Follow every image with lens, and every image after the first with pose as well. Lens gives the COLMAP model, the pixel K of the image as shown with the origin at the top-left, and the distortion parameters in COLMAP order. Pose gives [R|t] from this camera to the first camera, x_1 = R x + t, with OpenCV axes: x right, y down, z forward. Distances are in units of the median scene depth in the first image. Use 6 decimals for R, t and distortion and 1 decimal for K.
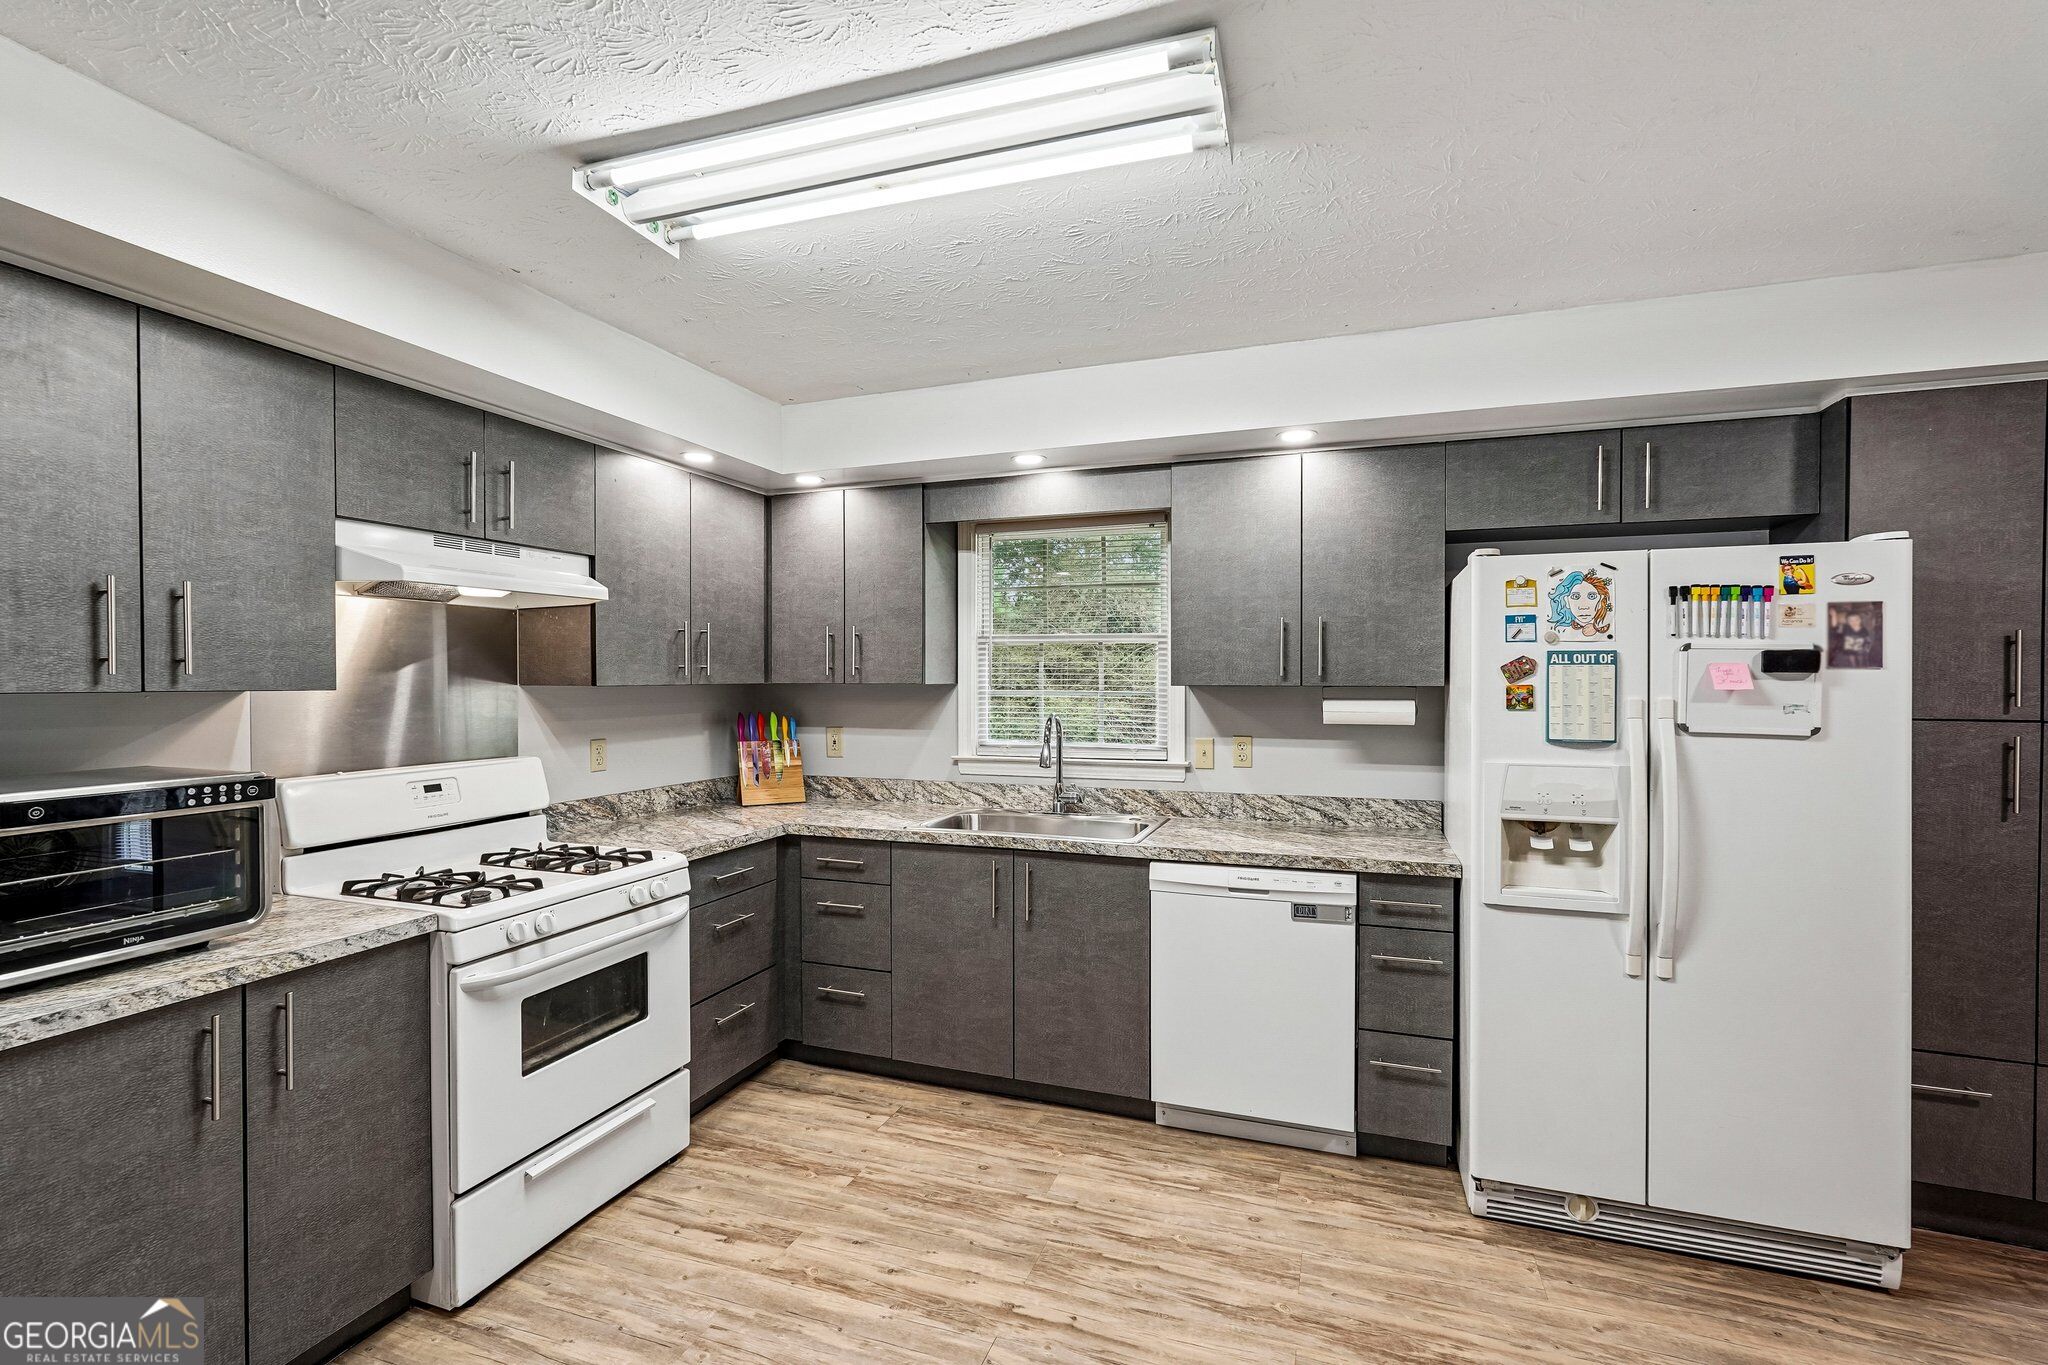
lens RADIAL K [[907.0, 0, 1020.4], [0, 907.0, 689.1], [0, 0, 1]] dist [-0.013414, 0.007894]
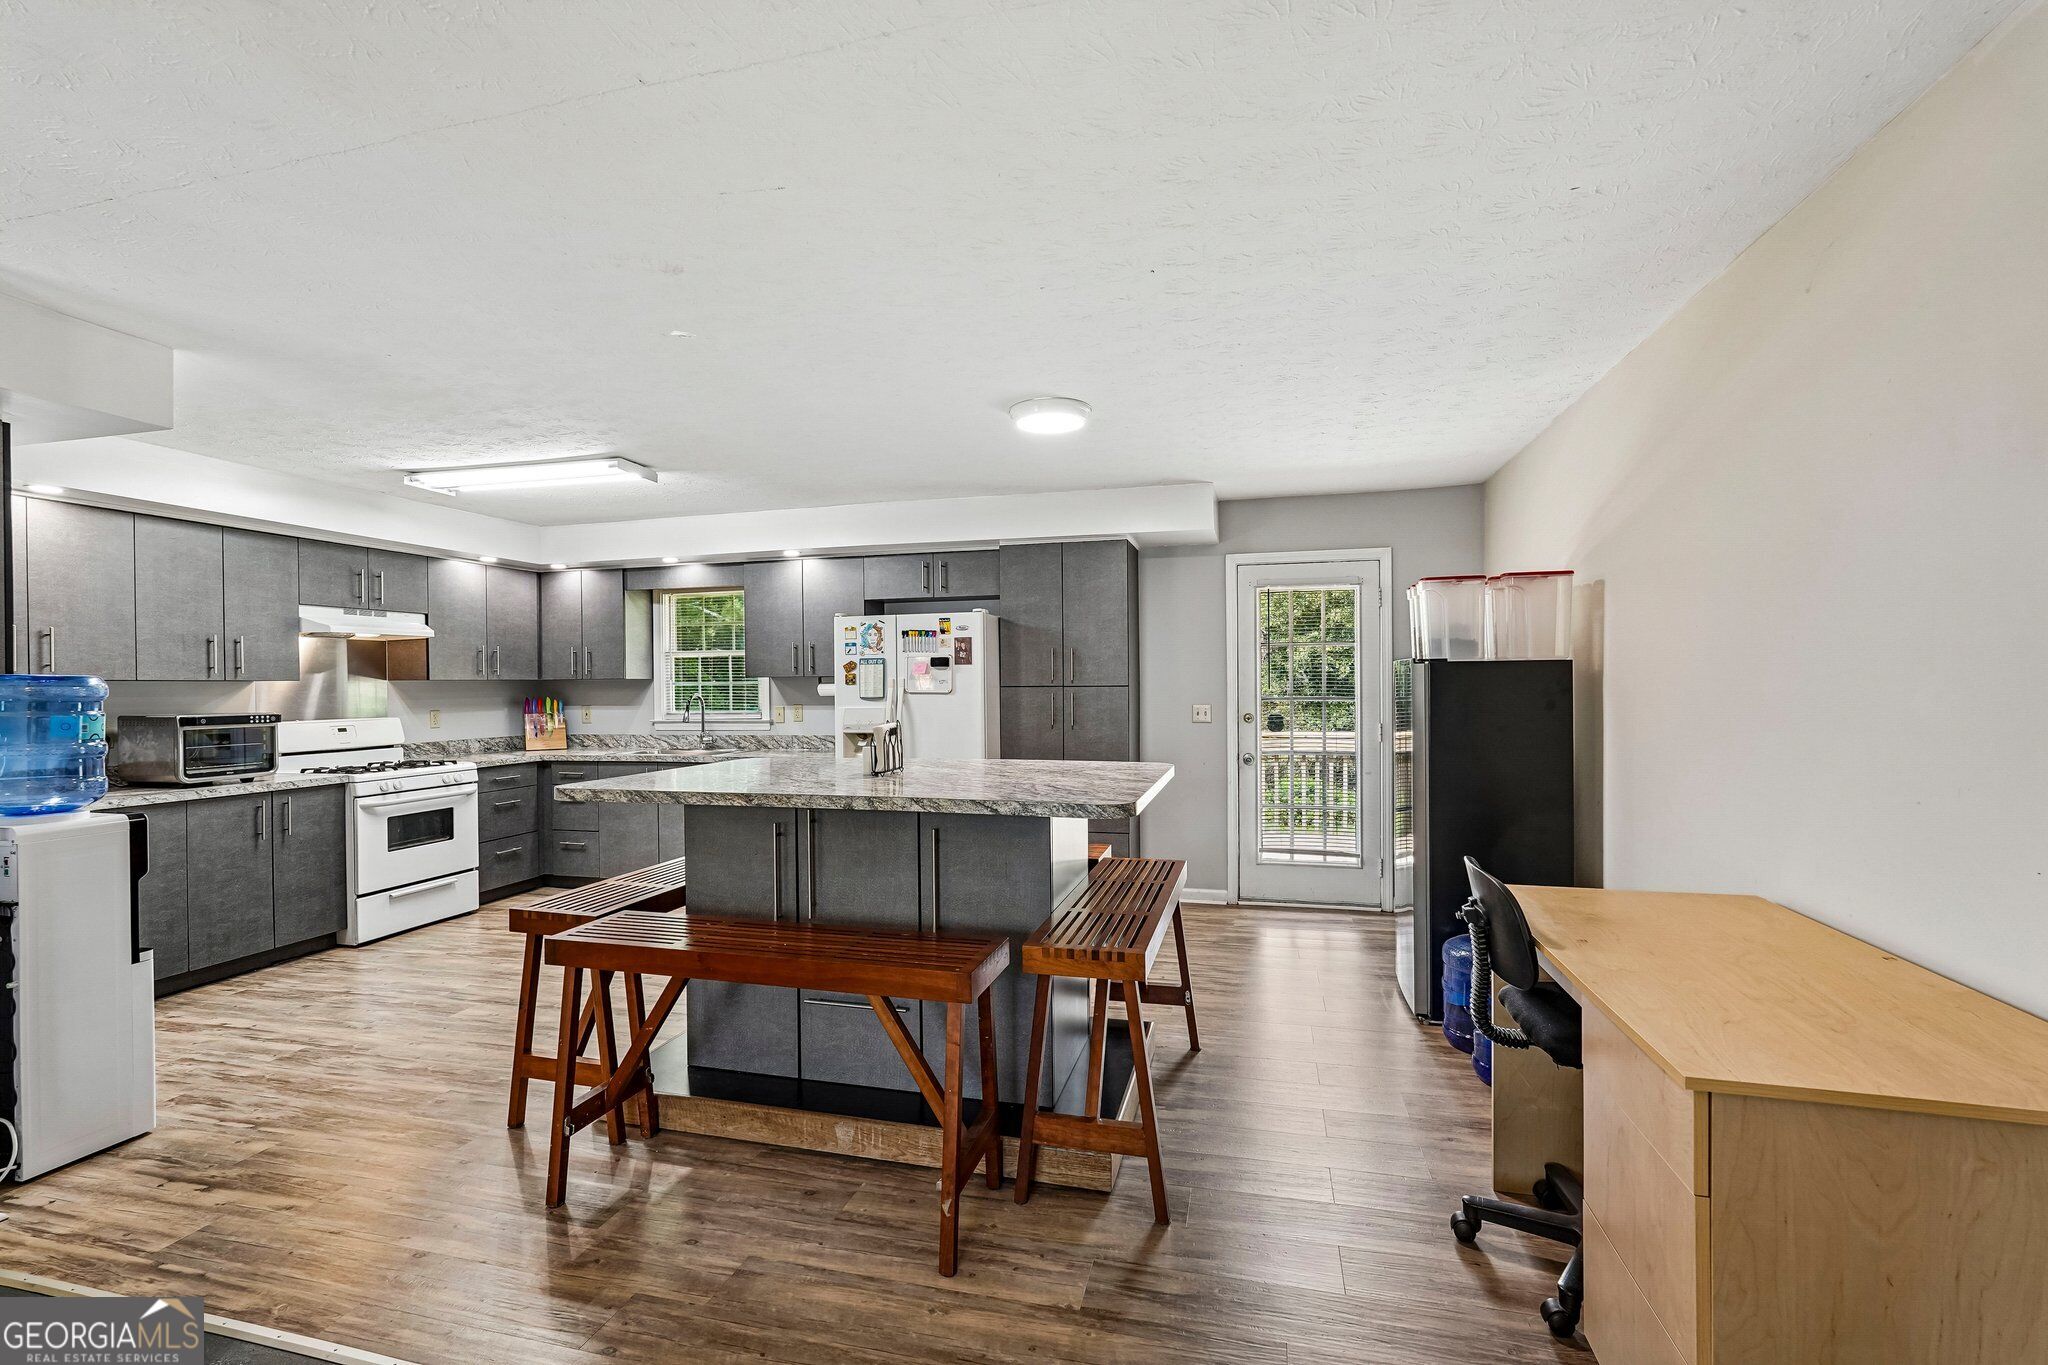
lens RADIAL K [[907.0, 0, 1022.3], [0, 907.0, 688.8], [0, 0, 1]] dist [-0.013414, 0.007894]
pose [[0.995514, -0.011546, 0.093905, 0.712688], [0.012341, 0.999893, -0.007892, 0.052869], [-0.093804, 0.009015, 0.995550, -1.216535]]
